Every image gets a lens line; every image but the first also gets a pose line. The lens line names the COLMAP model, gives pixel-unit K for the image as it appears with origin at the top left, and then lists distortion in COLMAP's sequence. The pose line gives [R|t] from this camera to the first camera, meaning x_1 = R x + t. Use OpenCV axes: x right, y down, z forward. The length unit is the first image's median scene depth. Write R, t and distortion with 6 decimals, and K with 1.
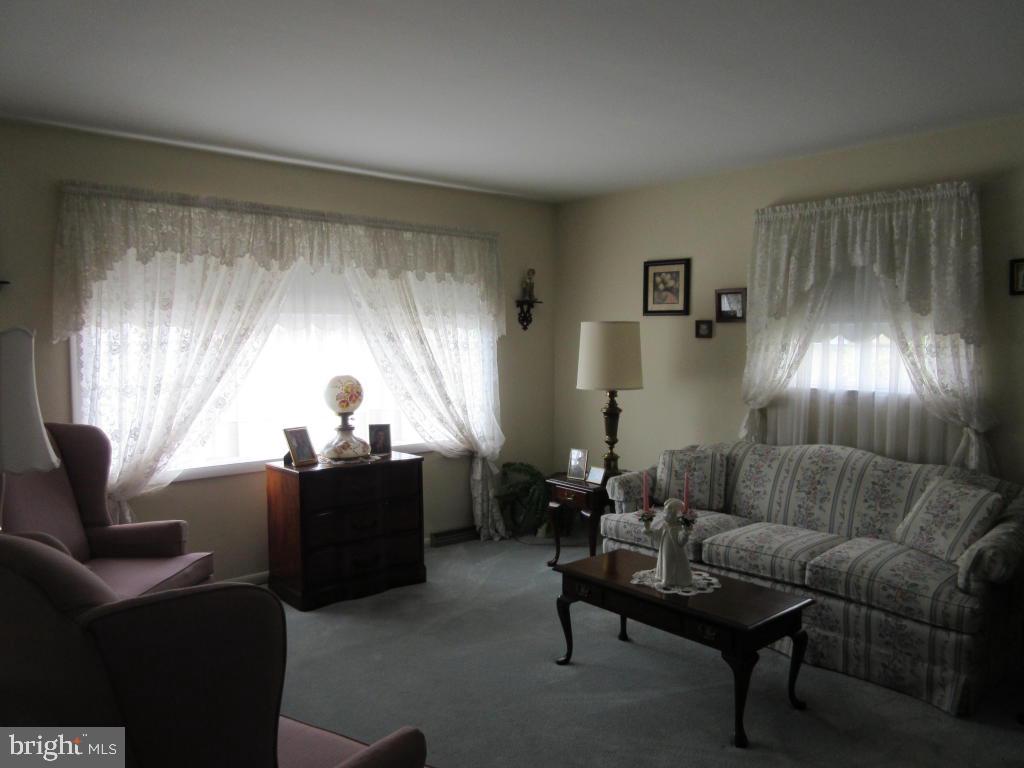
lens RADIAL K [[766.2, 0, 512.0], [0, 766.2, 384.0], [0, 0, 1]] dist [0.005750, 0.000244]
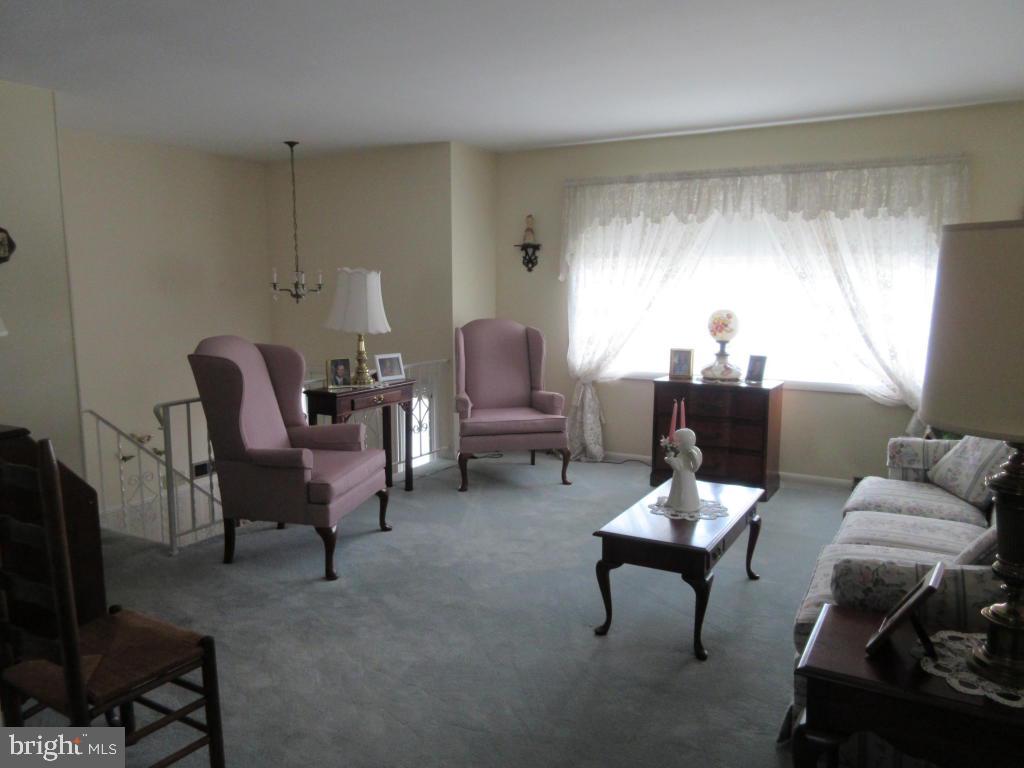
lens RADIAL K [[766.2, 0, 512.0], [0, 766.2, 384.0], [0, 0, 1]] dist [0.005750, 0.000244]
pose [[0.335563, 0.127253, -0.933383, 0.783893], [-0.057363, 0.991756, 0.114588, -0.013543], [0.940270, 0.015090, 0.340096, 0.293375]]
